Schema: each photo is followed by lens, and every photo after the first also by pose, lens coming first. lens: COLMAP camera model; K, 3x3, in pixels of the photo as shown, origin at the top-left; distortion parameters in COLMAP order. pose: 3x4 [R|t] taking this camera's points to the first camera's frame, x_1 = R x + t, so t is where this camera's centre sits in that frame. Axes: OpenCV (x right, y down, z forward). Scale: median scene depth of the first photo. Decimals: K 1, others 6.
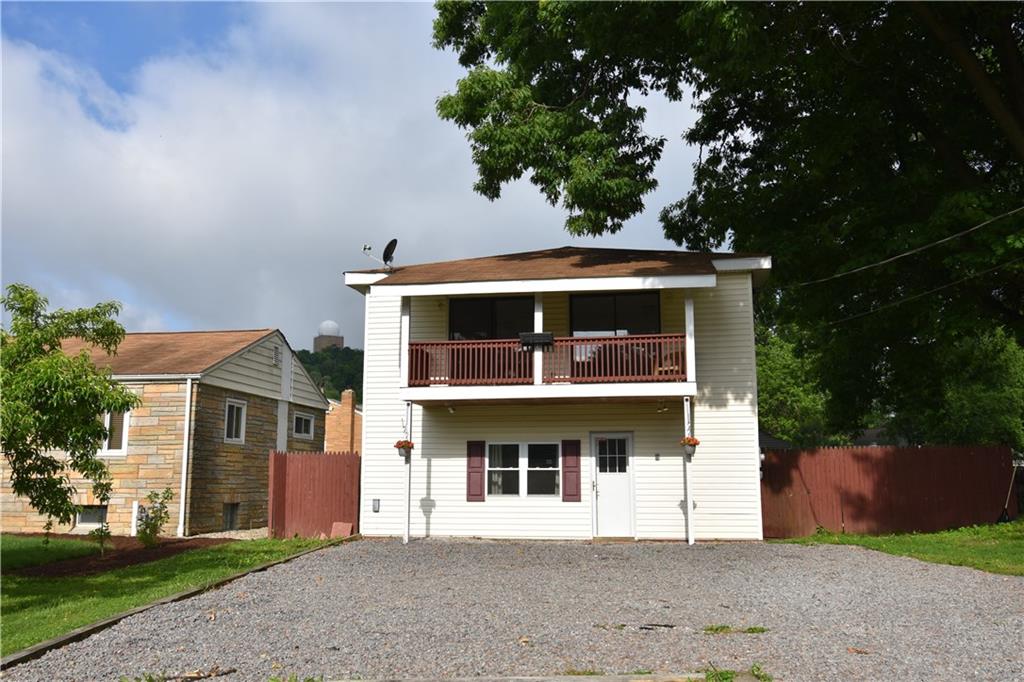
lens RADIAL K [[905.9, 0, 512.0], [0, 905.9, 341.0], [0, 0, 1]] dist [0.008836, -0.000996]
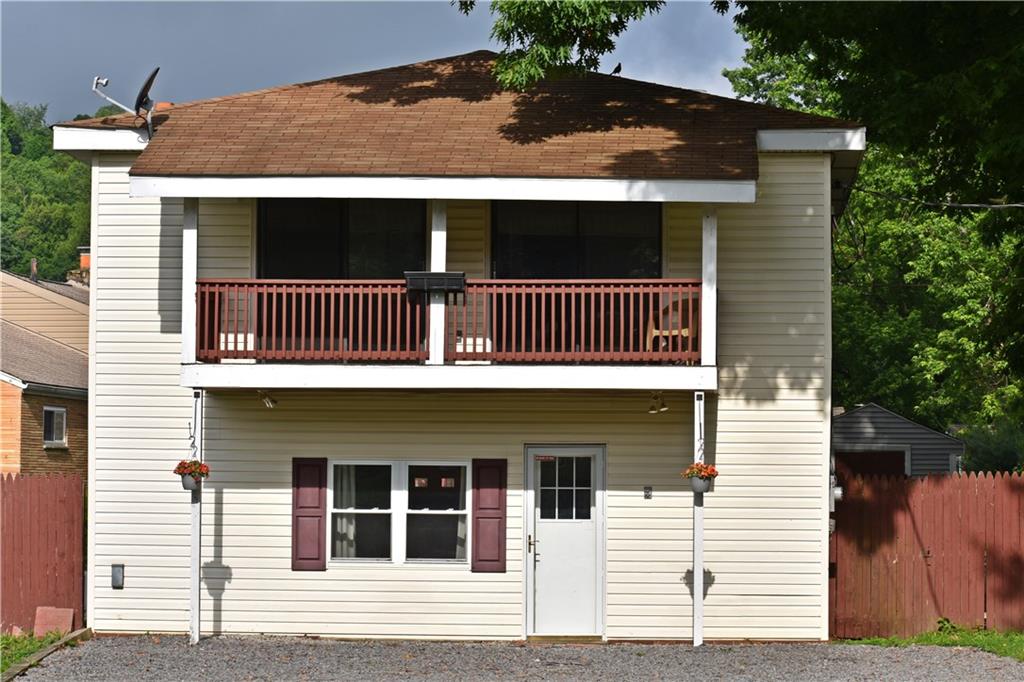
lens RADIAL K [[3061.2, 0, 512.0], [0, 3061.2, 341.0], [0, 0, 1]] dist [-0.279518, 0.715767]
pose [[0.995101, 0.011989, 0.098131, -0.100689], [-0.022258, 0.994304, 0.104234, -0.149766], [-0.096322, -0.105908, 0.989700, -0.789183]]
